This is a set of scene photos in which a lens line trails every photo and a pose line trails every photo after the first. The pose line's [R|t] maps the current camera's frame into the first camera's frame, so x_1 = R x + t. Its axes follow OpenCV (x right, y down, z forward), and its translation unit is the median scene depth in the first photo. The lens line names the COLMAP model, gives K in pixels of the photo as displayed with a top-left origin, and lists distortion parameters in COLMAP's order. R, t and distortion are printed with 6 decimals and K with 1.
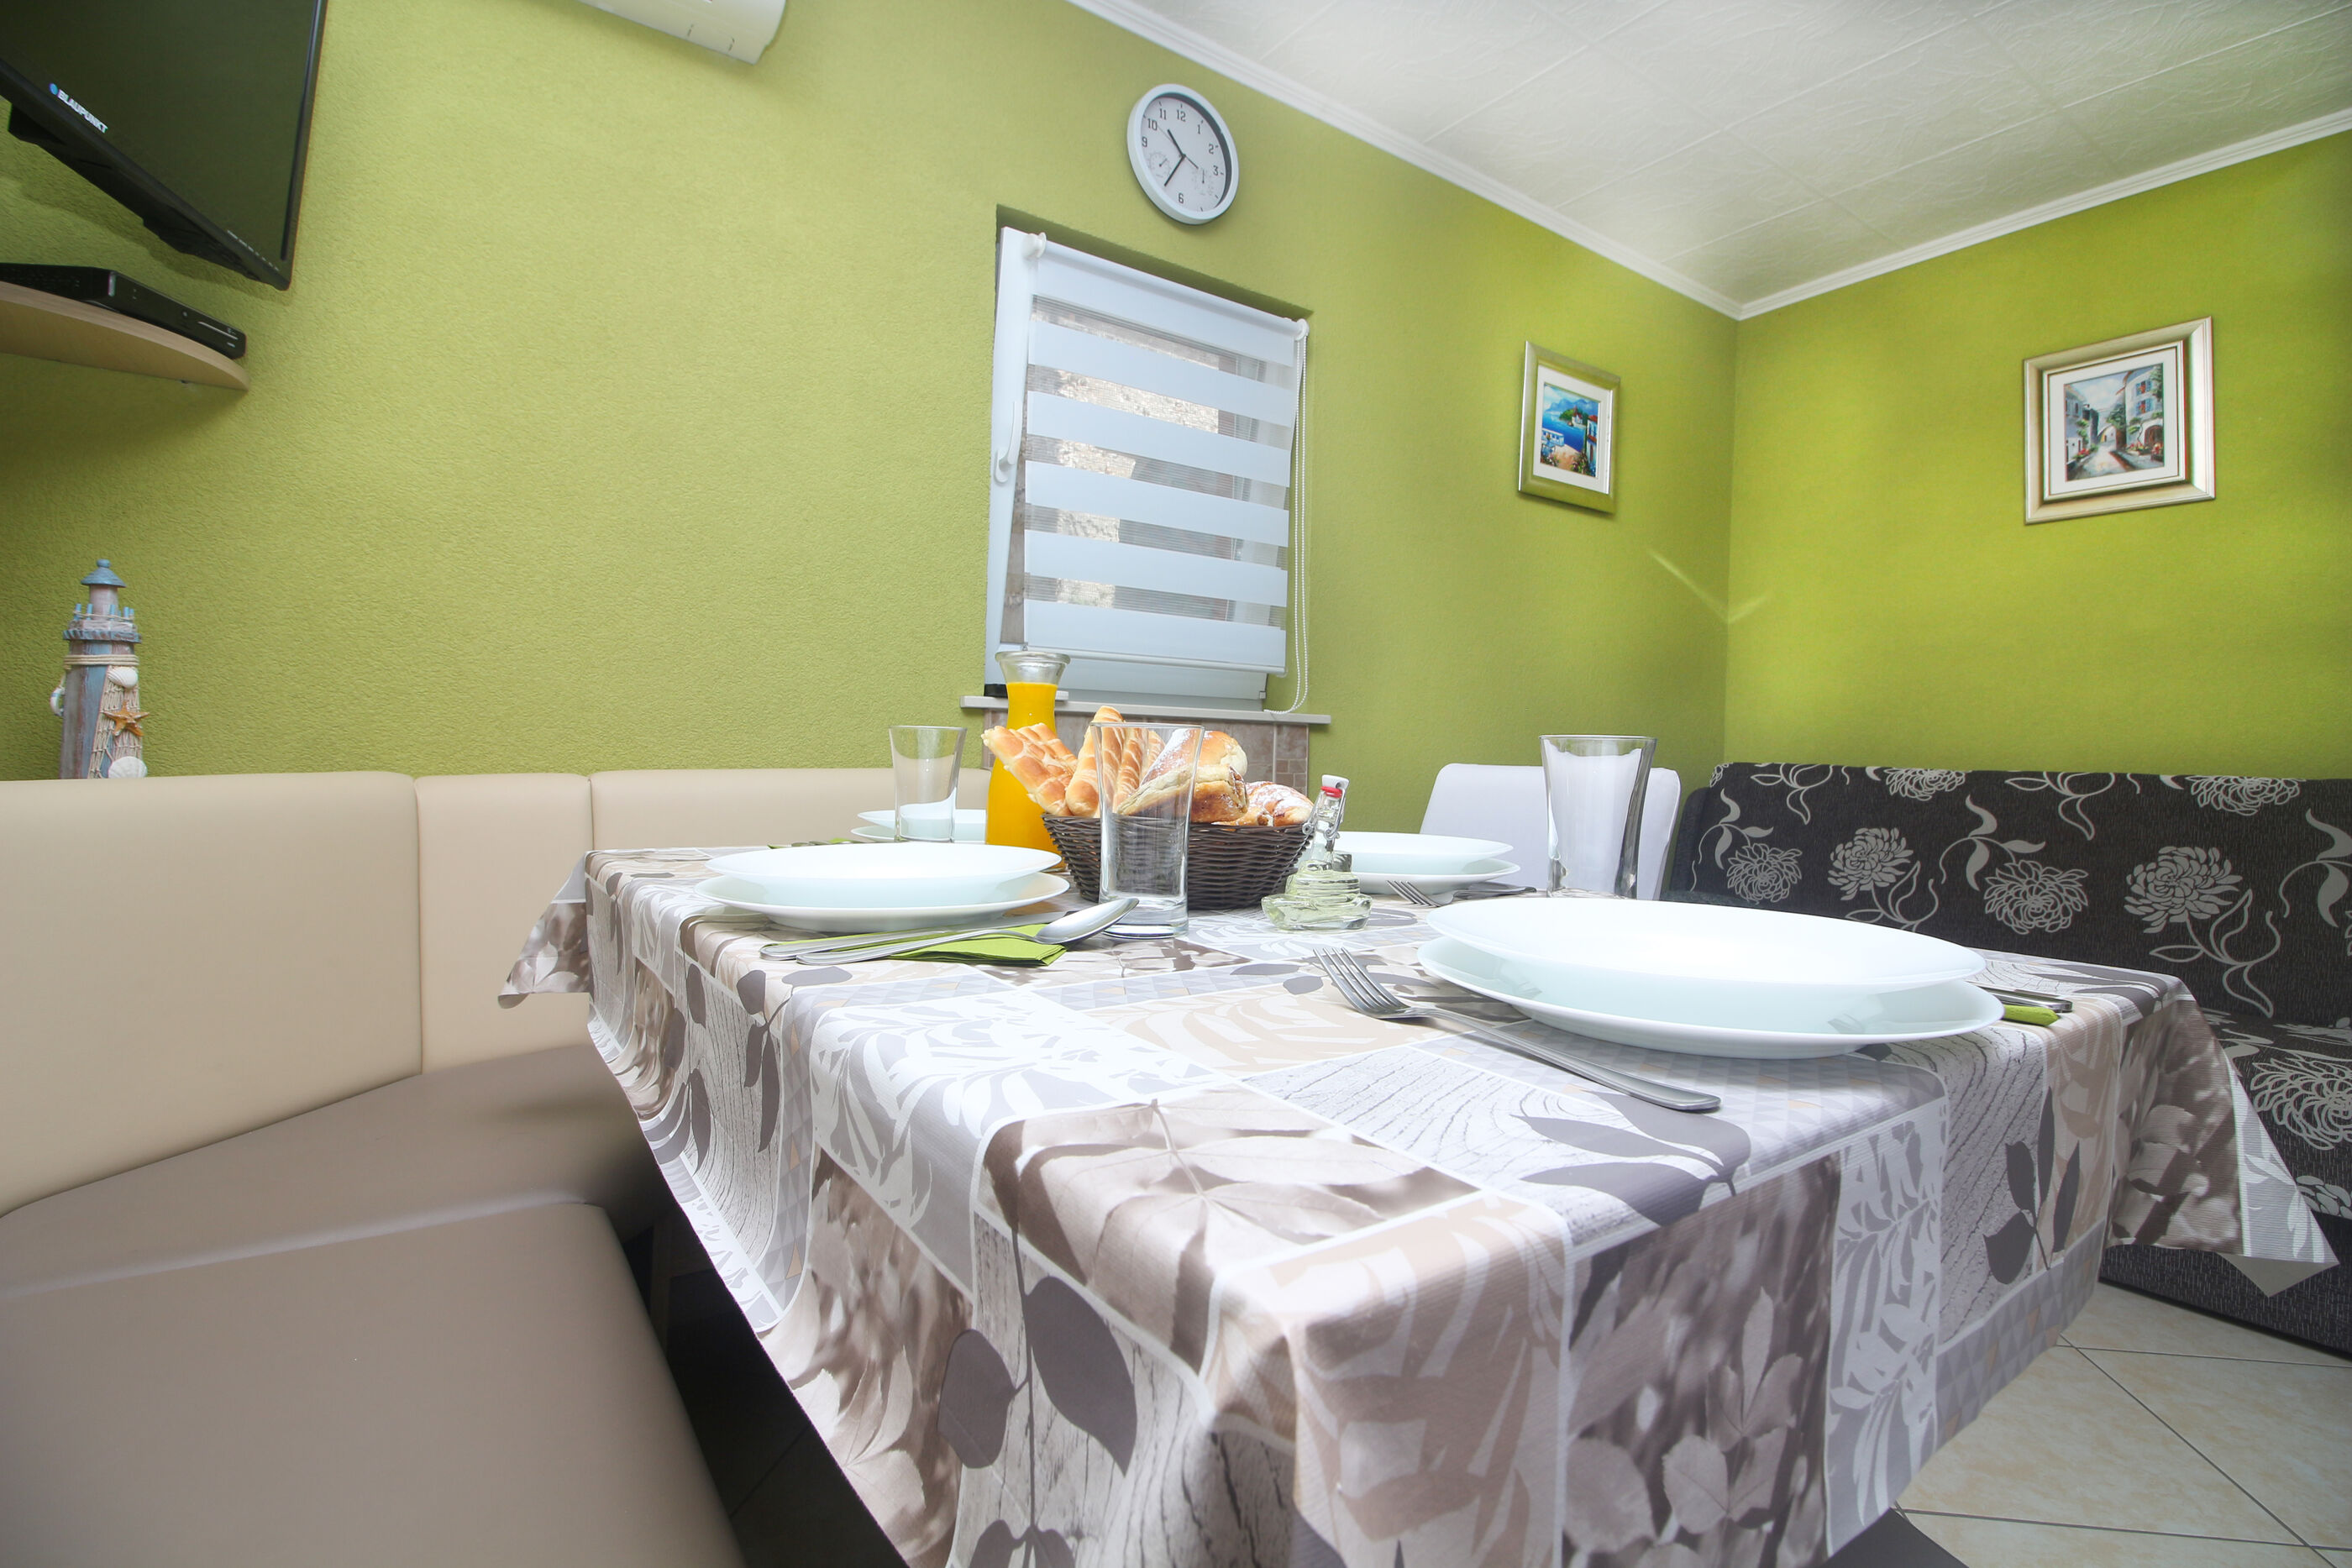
lens RADIAL K [[1081.9, 0, 1155.5], [0, 1081.9, 783.6], [0, 0, 1]] dist [-0.009989, -0.003265]
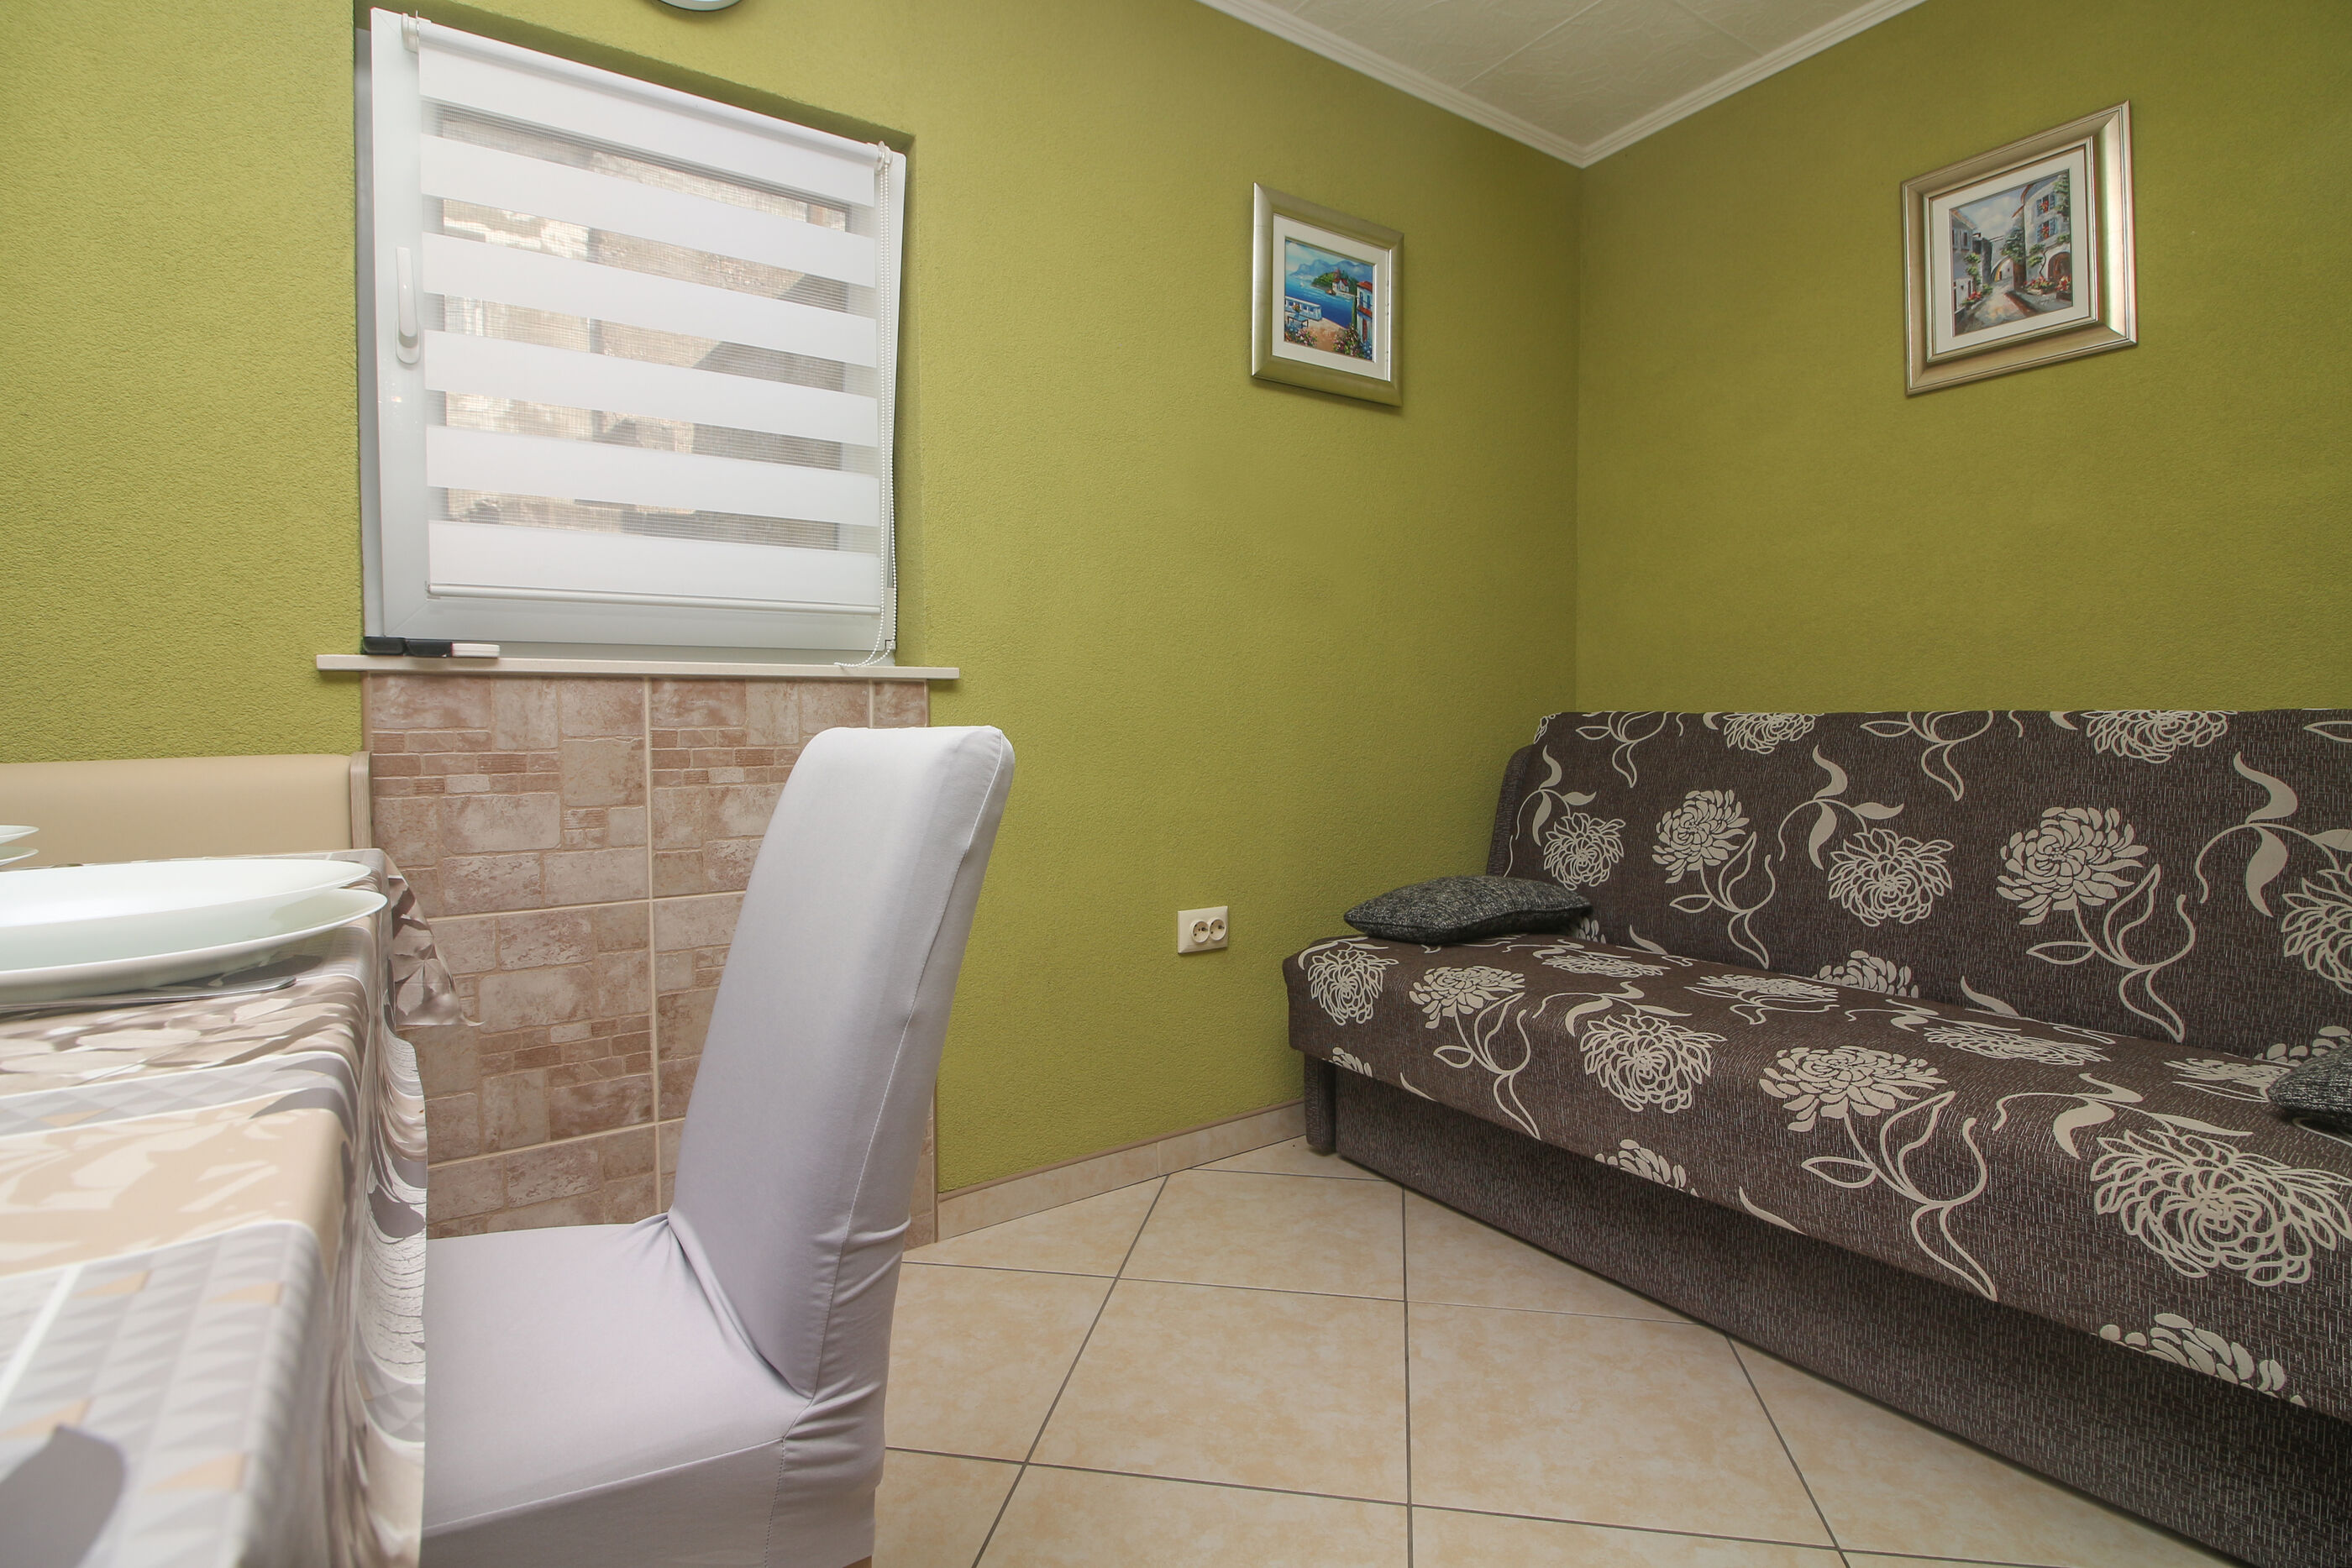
lens RADIAL K [[1081.9, 0, 1198.2], [0, 1081.9, 781.4], [0, 0, 1]] dist [-0.009989, -0.003265]
pose [[0.999404, -0.030298, -0.016547, 0.329219], [0.030746, 0.999148, 0.027542, 0.001729], [0.015699, -0.028035, 0.999484, 0.221489]]
